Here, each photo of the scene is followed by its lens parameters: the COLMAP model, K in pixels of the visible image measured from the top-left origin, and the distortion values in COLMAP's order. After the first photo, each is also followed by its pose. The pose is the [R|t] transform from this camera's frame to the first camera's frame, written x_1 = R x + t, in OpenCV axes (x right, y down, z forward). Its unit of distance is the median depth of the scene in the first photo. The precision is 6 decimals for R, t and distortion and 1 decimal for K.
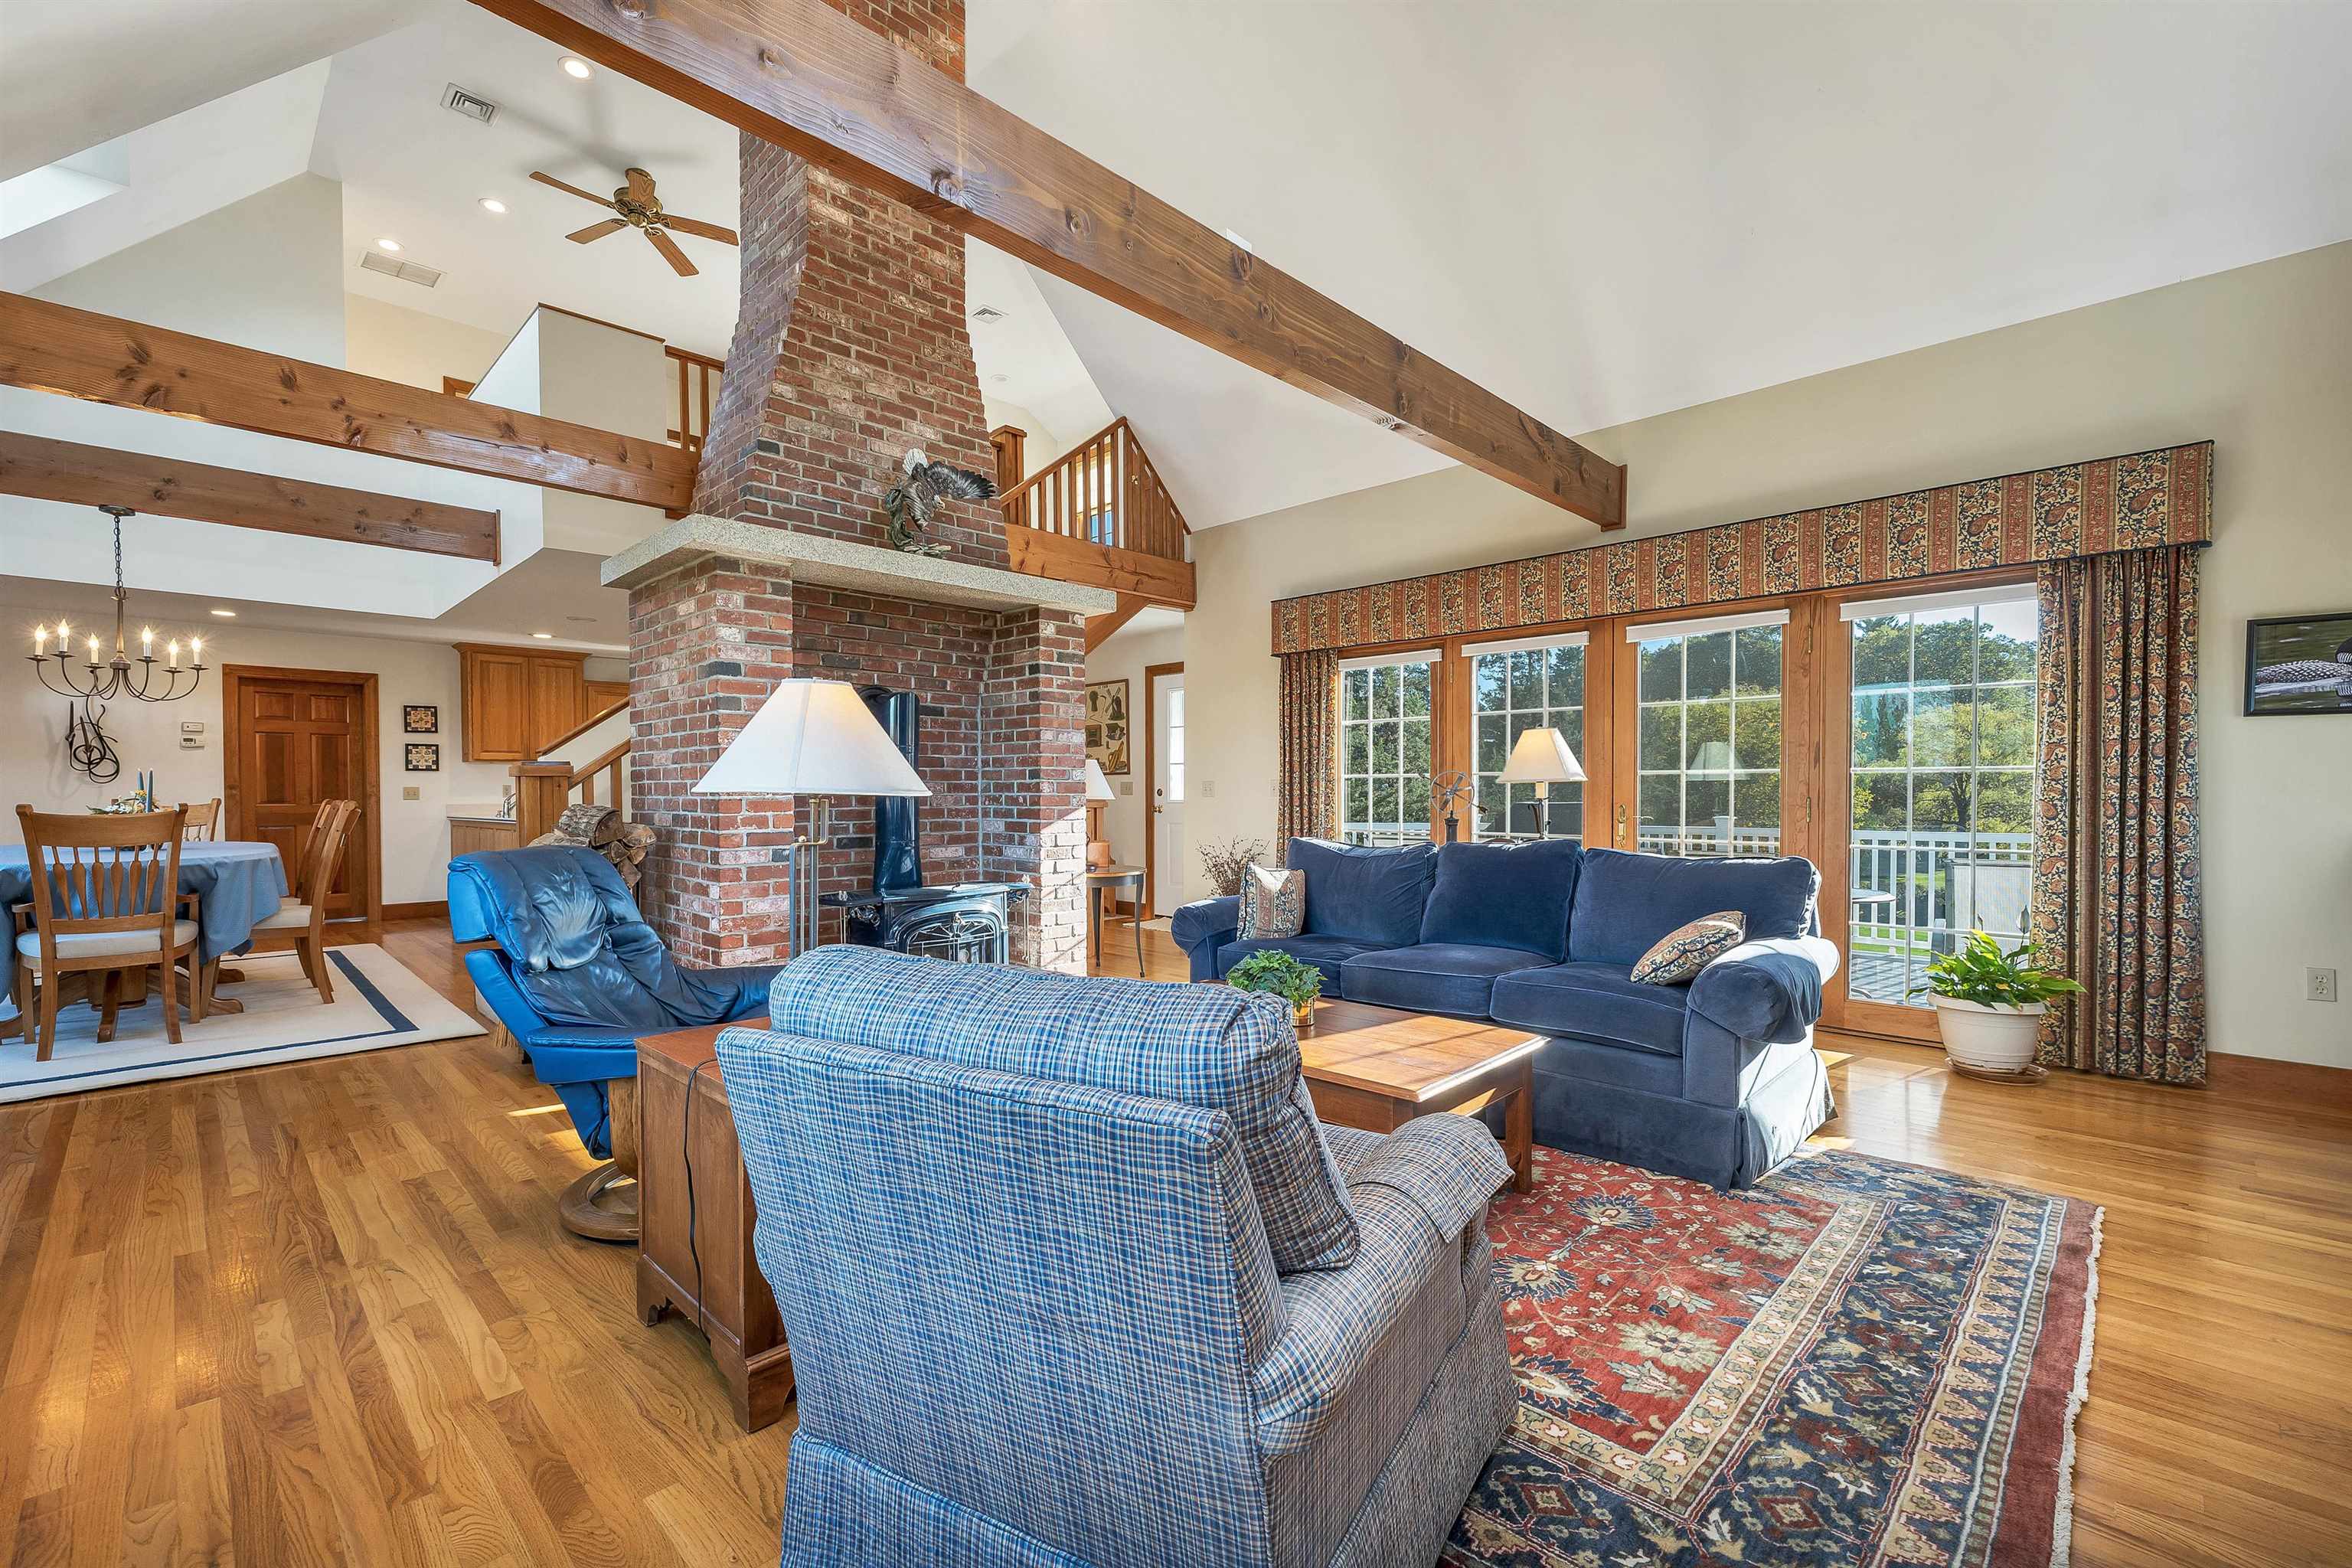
lens RADIAL K [[997.6, 0, 1164.6], [0, 997.6, 800.5], [0, 0, 1]] dist [-0.000320, 0.000001]
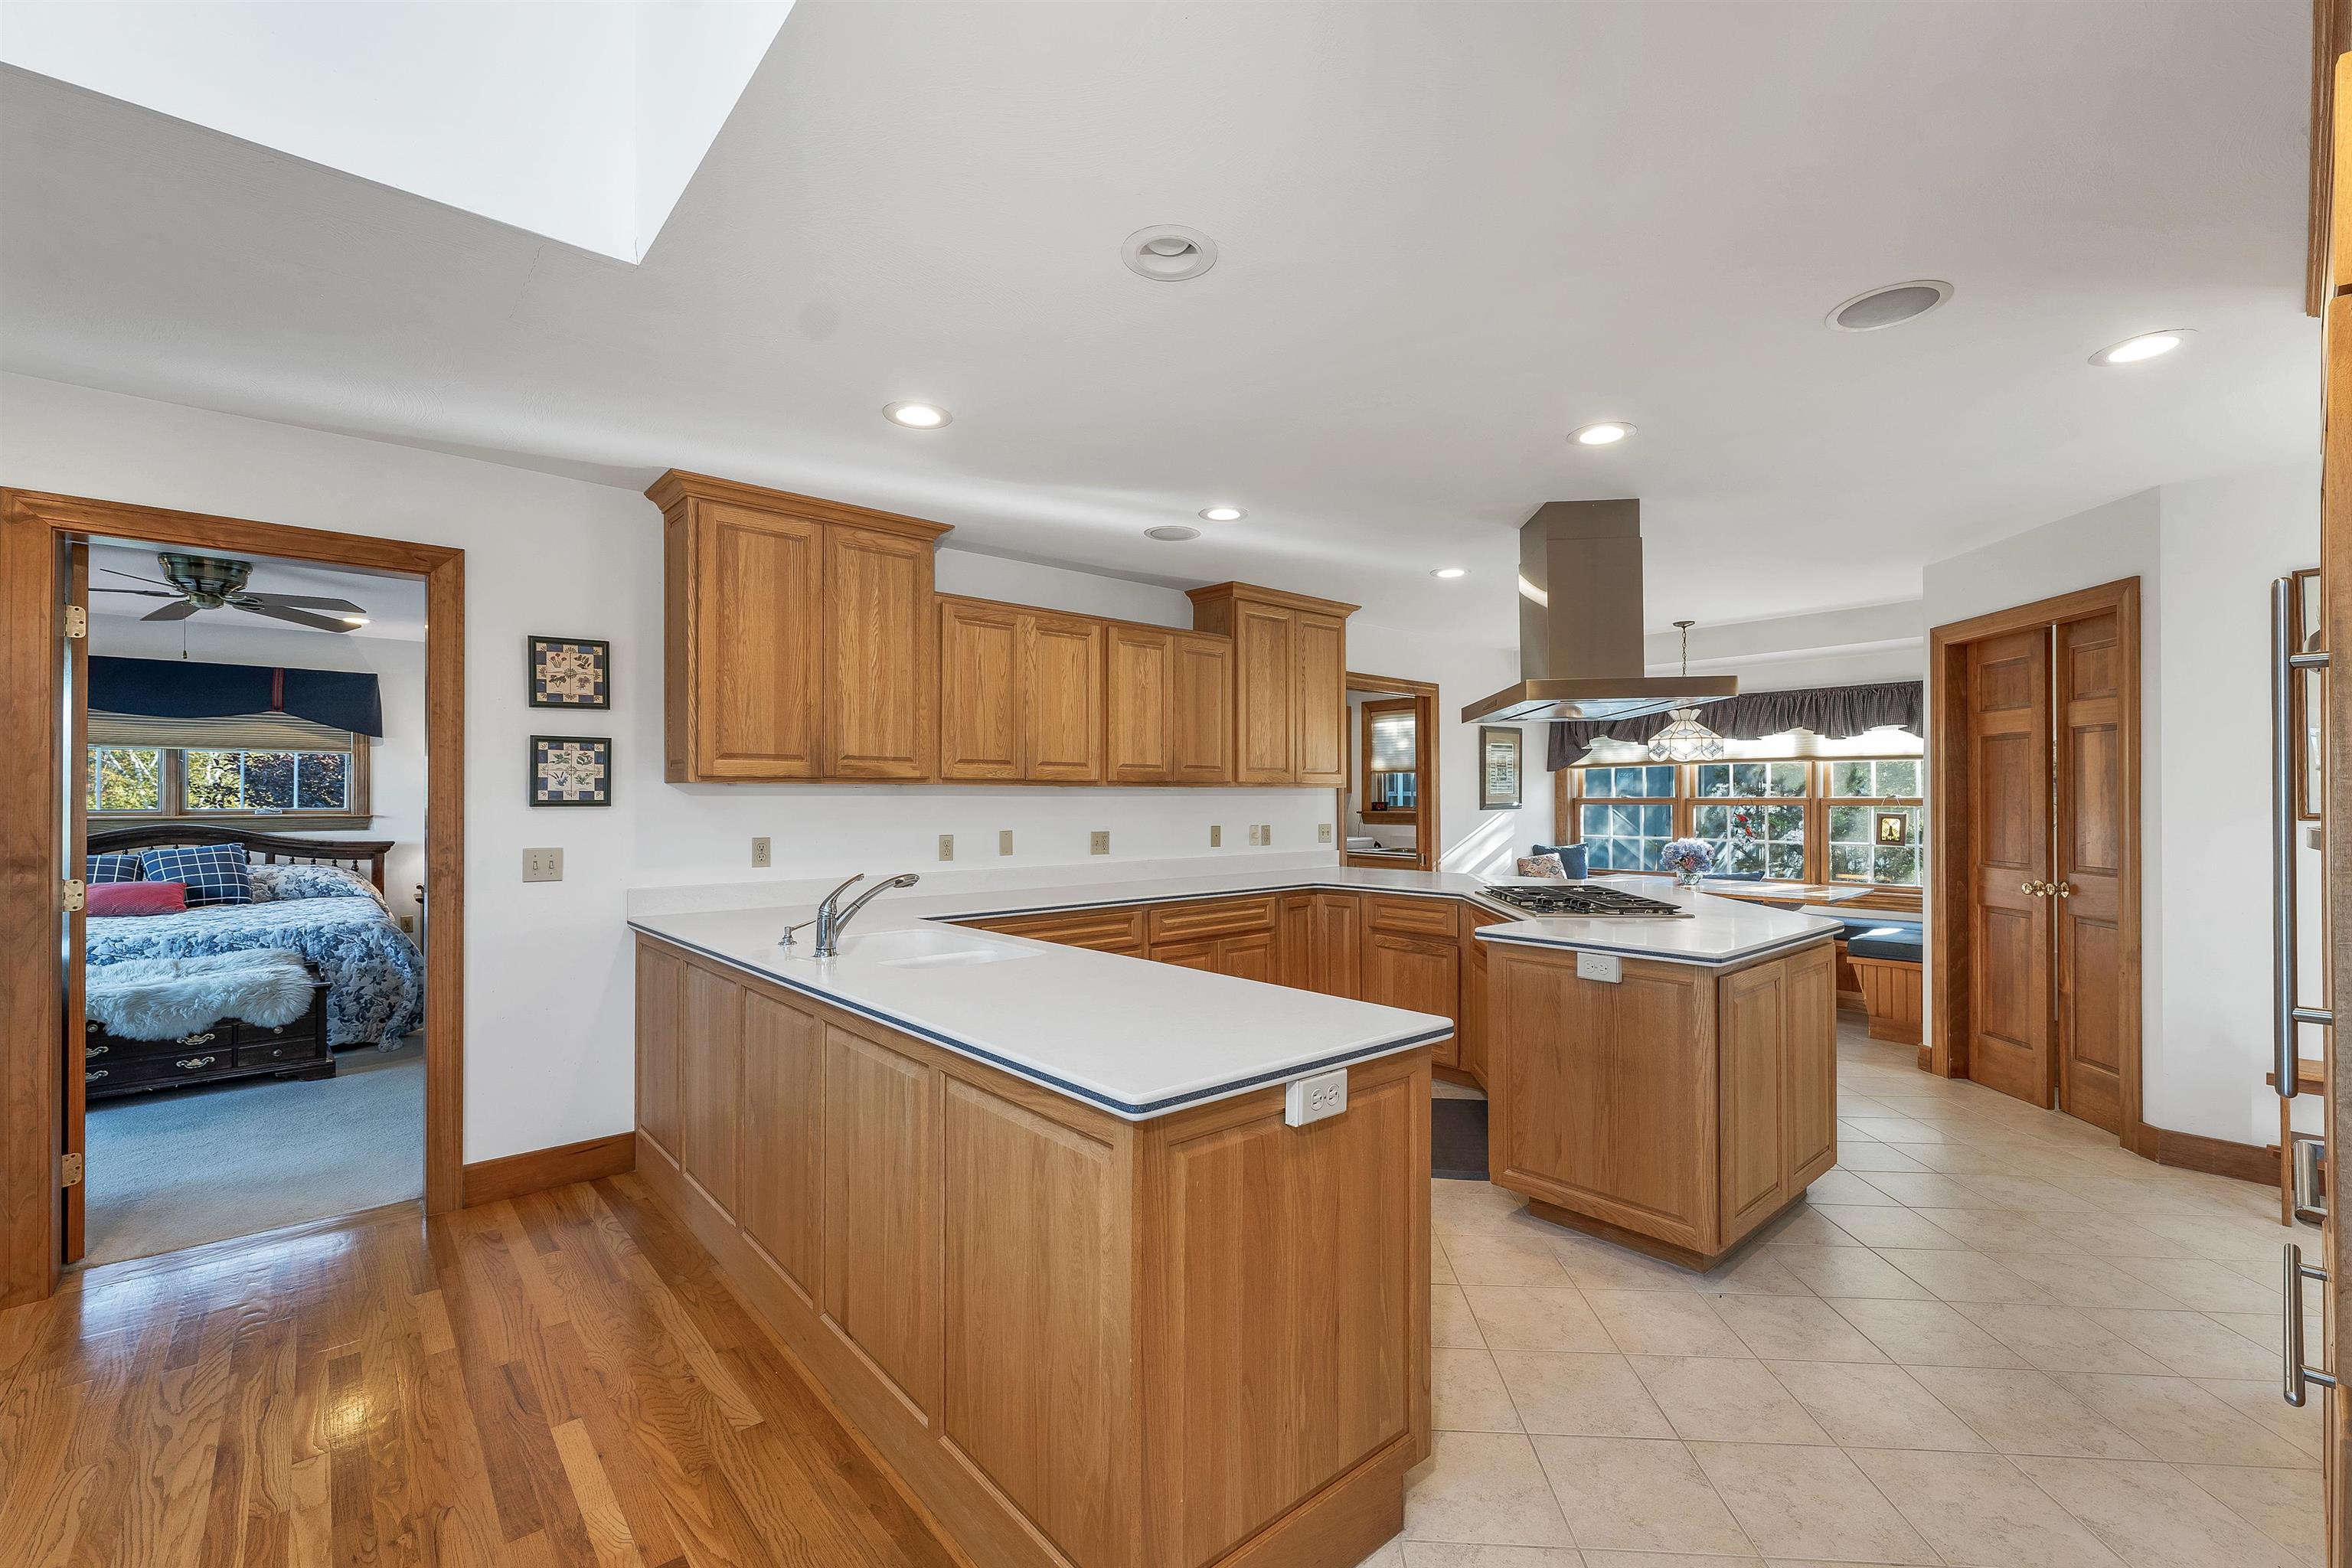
lens RADIAL K [[975.7, 0, 1169.2], [0, 975.7, 789.6], [0, 0, 1]] dist [0.000240, 0.000294]
pose [[0.997287, 0.001682, -0.073592, -0.889901], [-0.003105, 0.999810, -0.019227, -0.054333], [0.073545, 0.019403, 0.997103, 1.173150]]
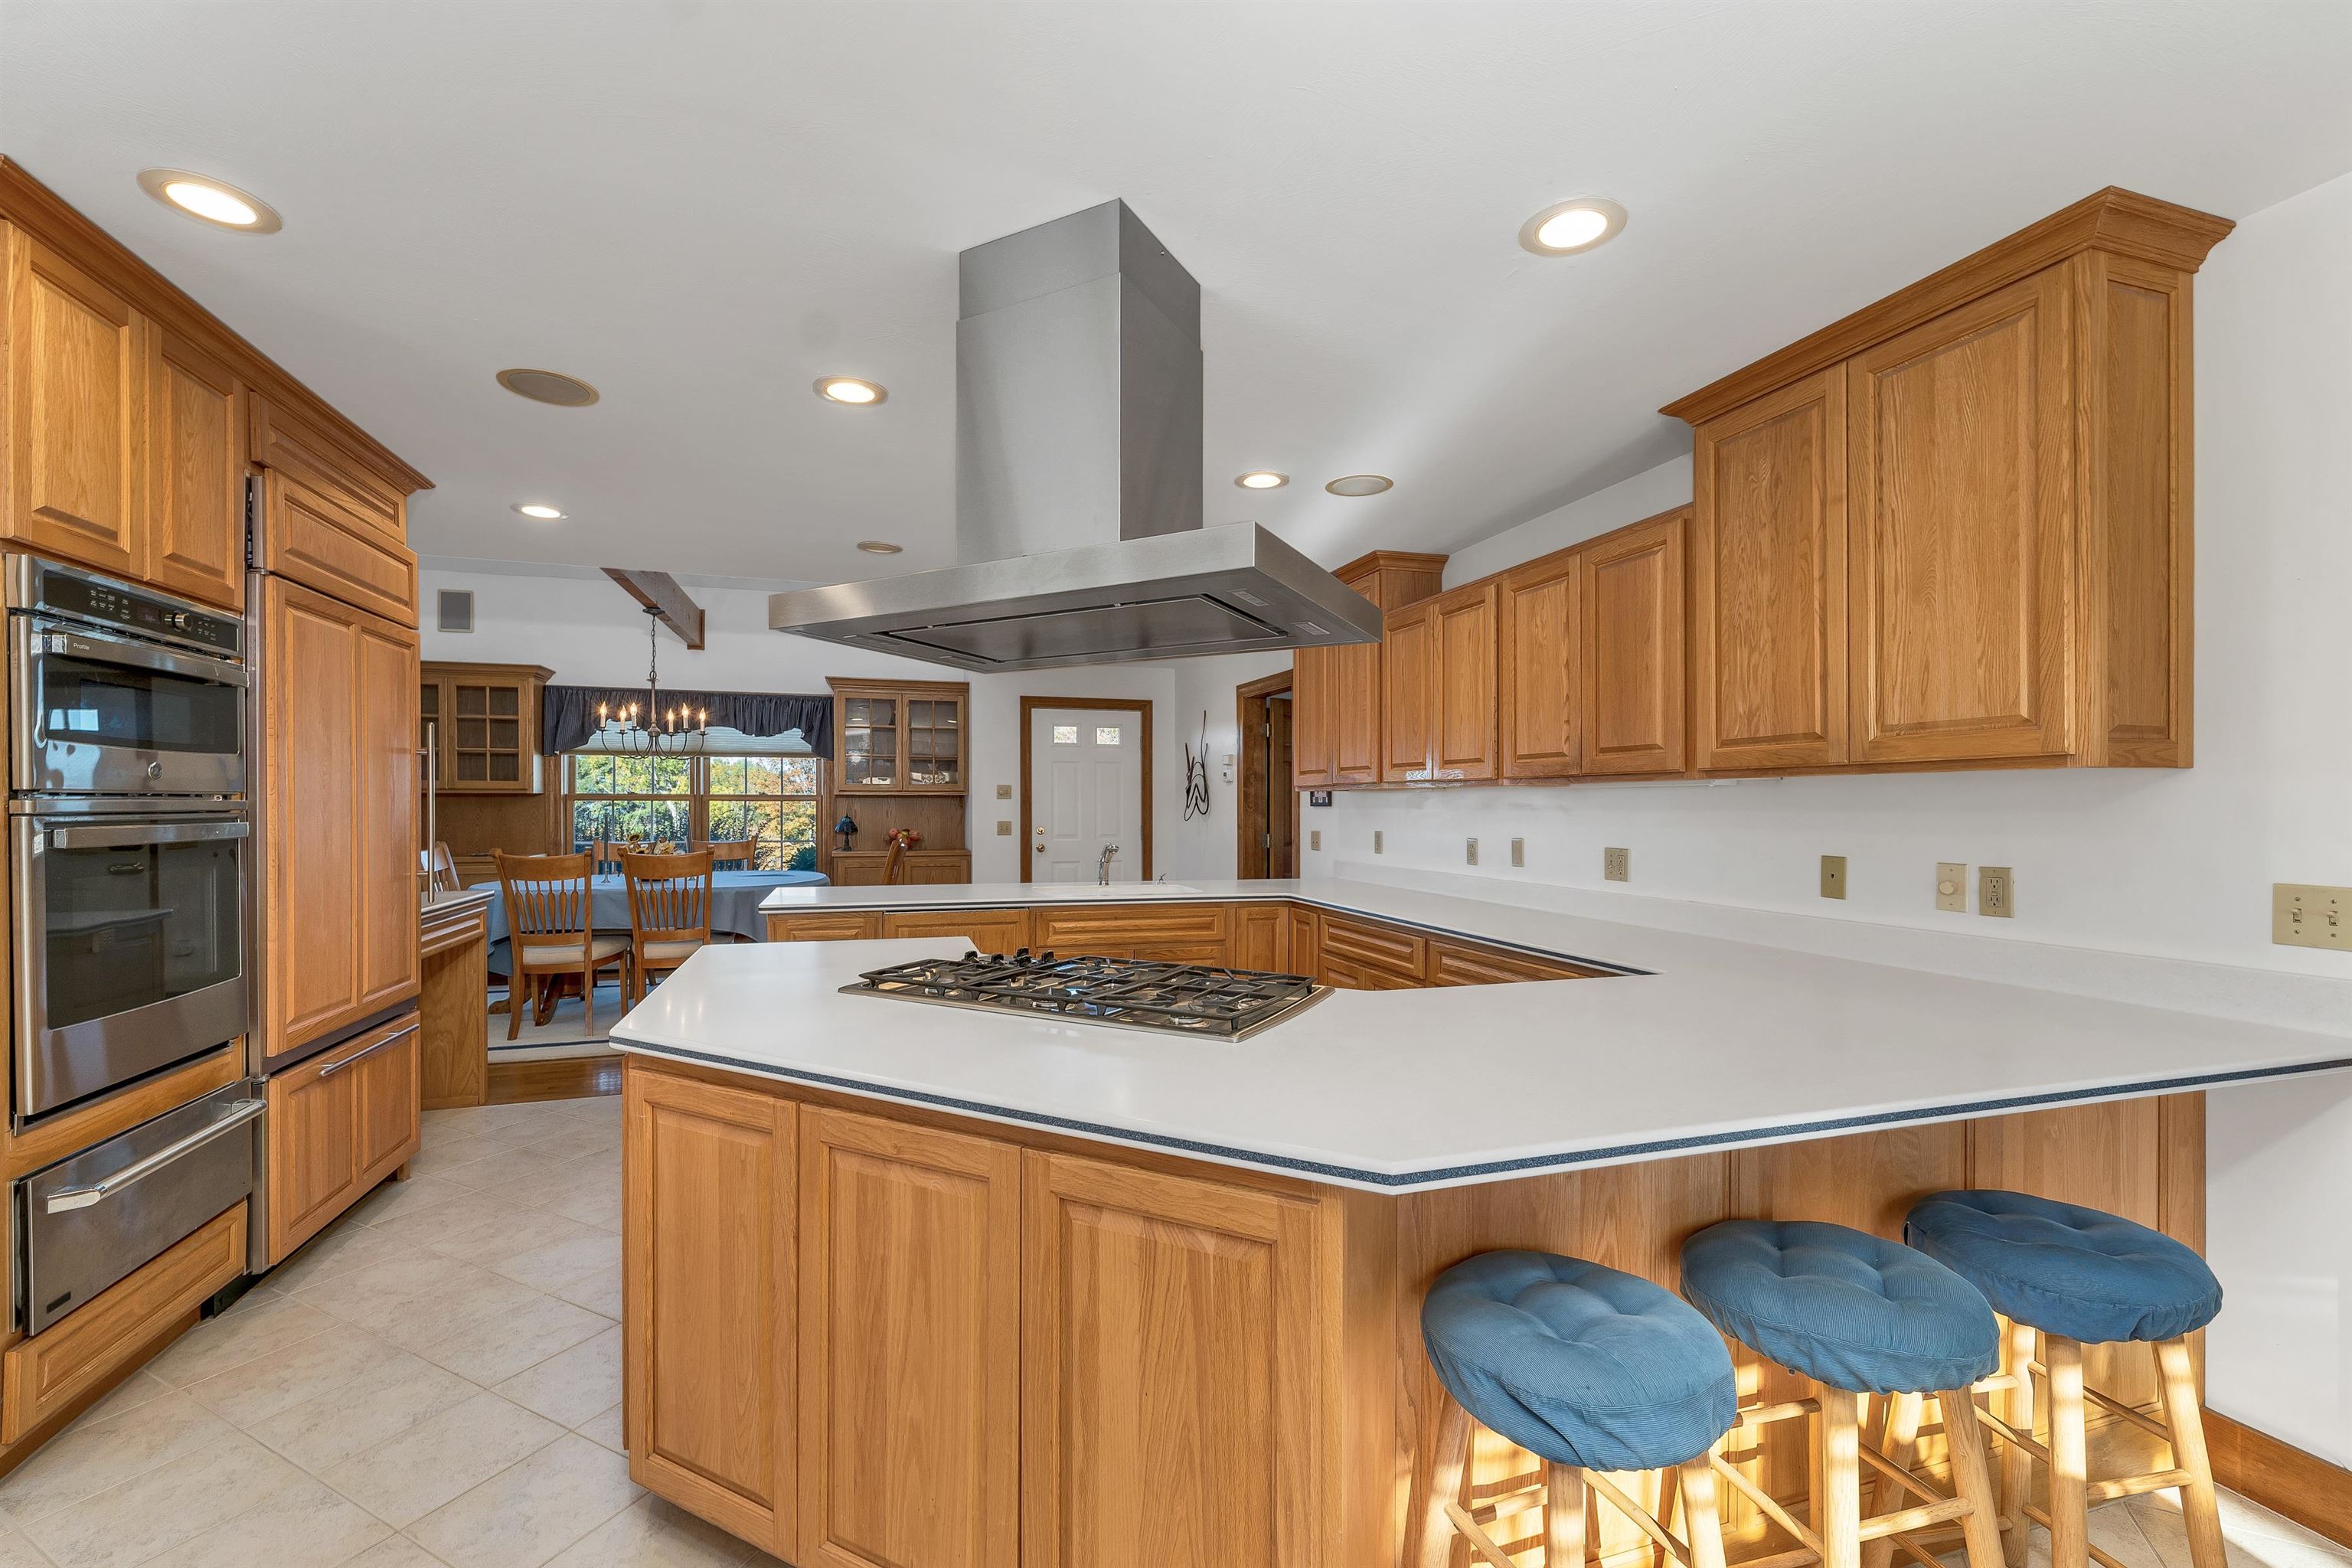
lens RADIAL K [[975.7, 0, 1169.2], [0, 975.7, 789.6], [0, 0, 1]] dist [0.000240, 0.000294]
pose [[-0.461439, -0.010654, -0.887108, -0.258868], [-0.010861, 0.999921, -0.006359, -0.064579], [0.887105, 0.006700, -0.461519, 2.212143]]
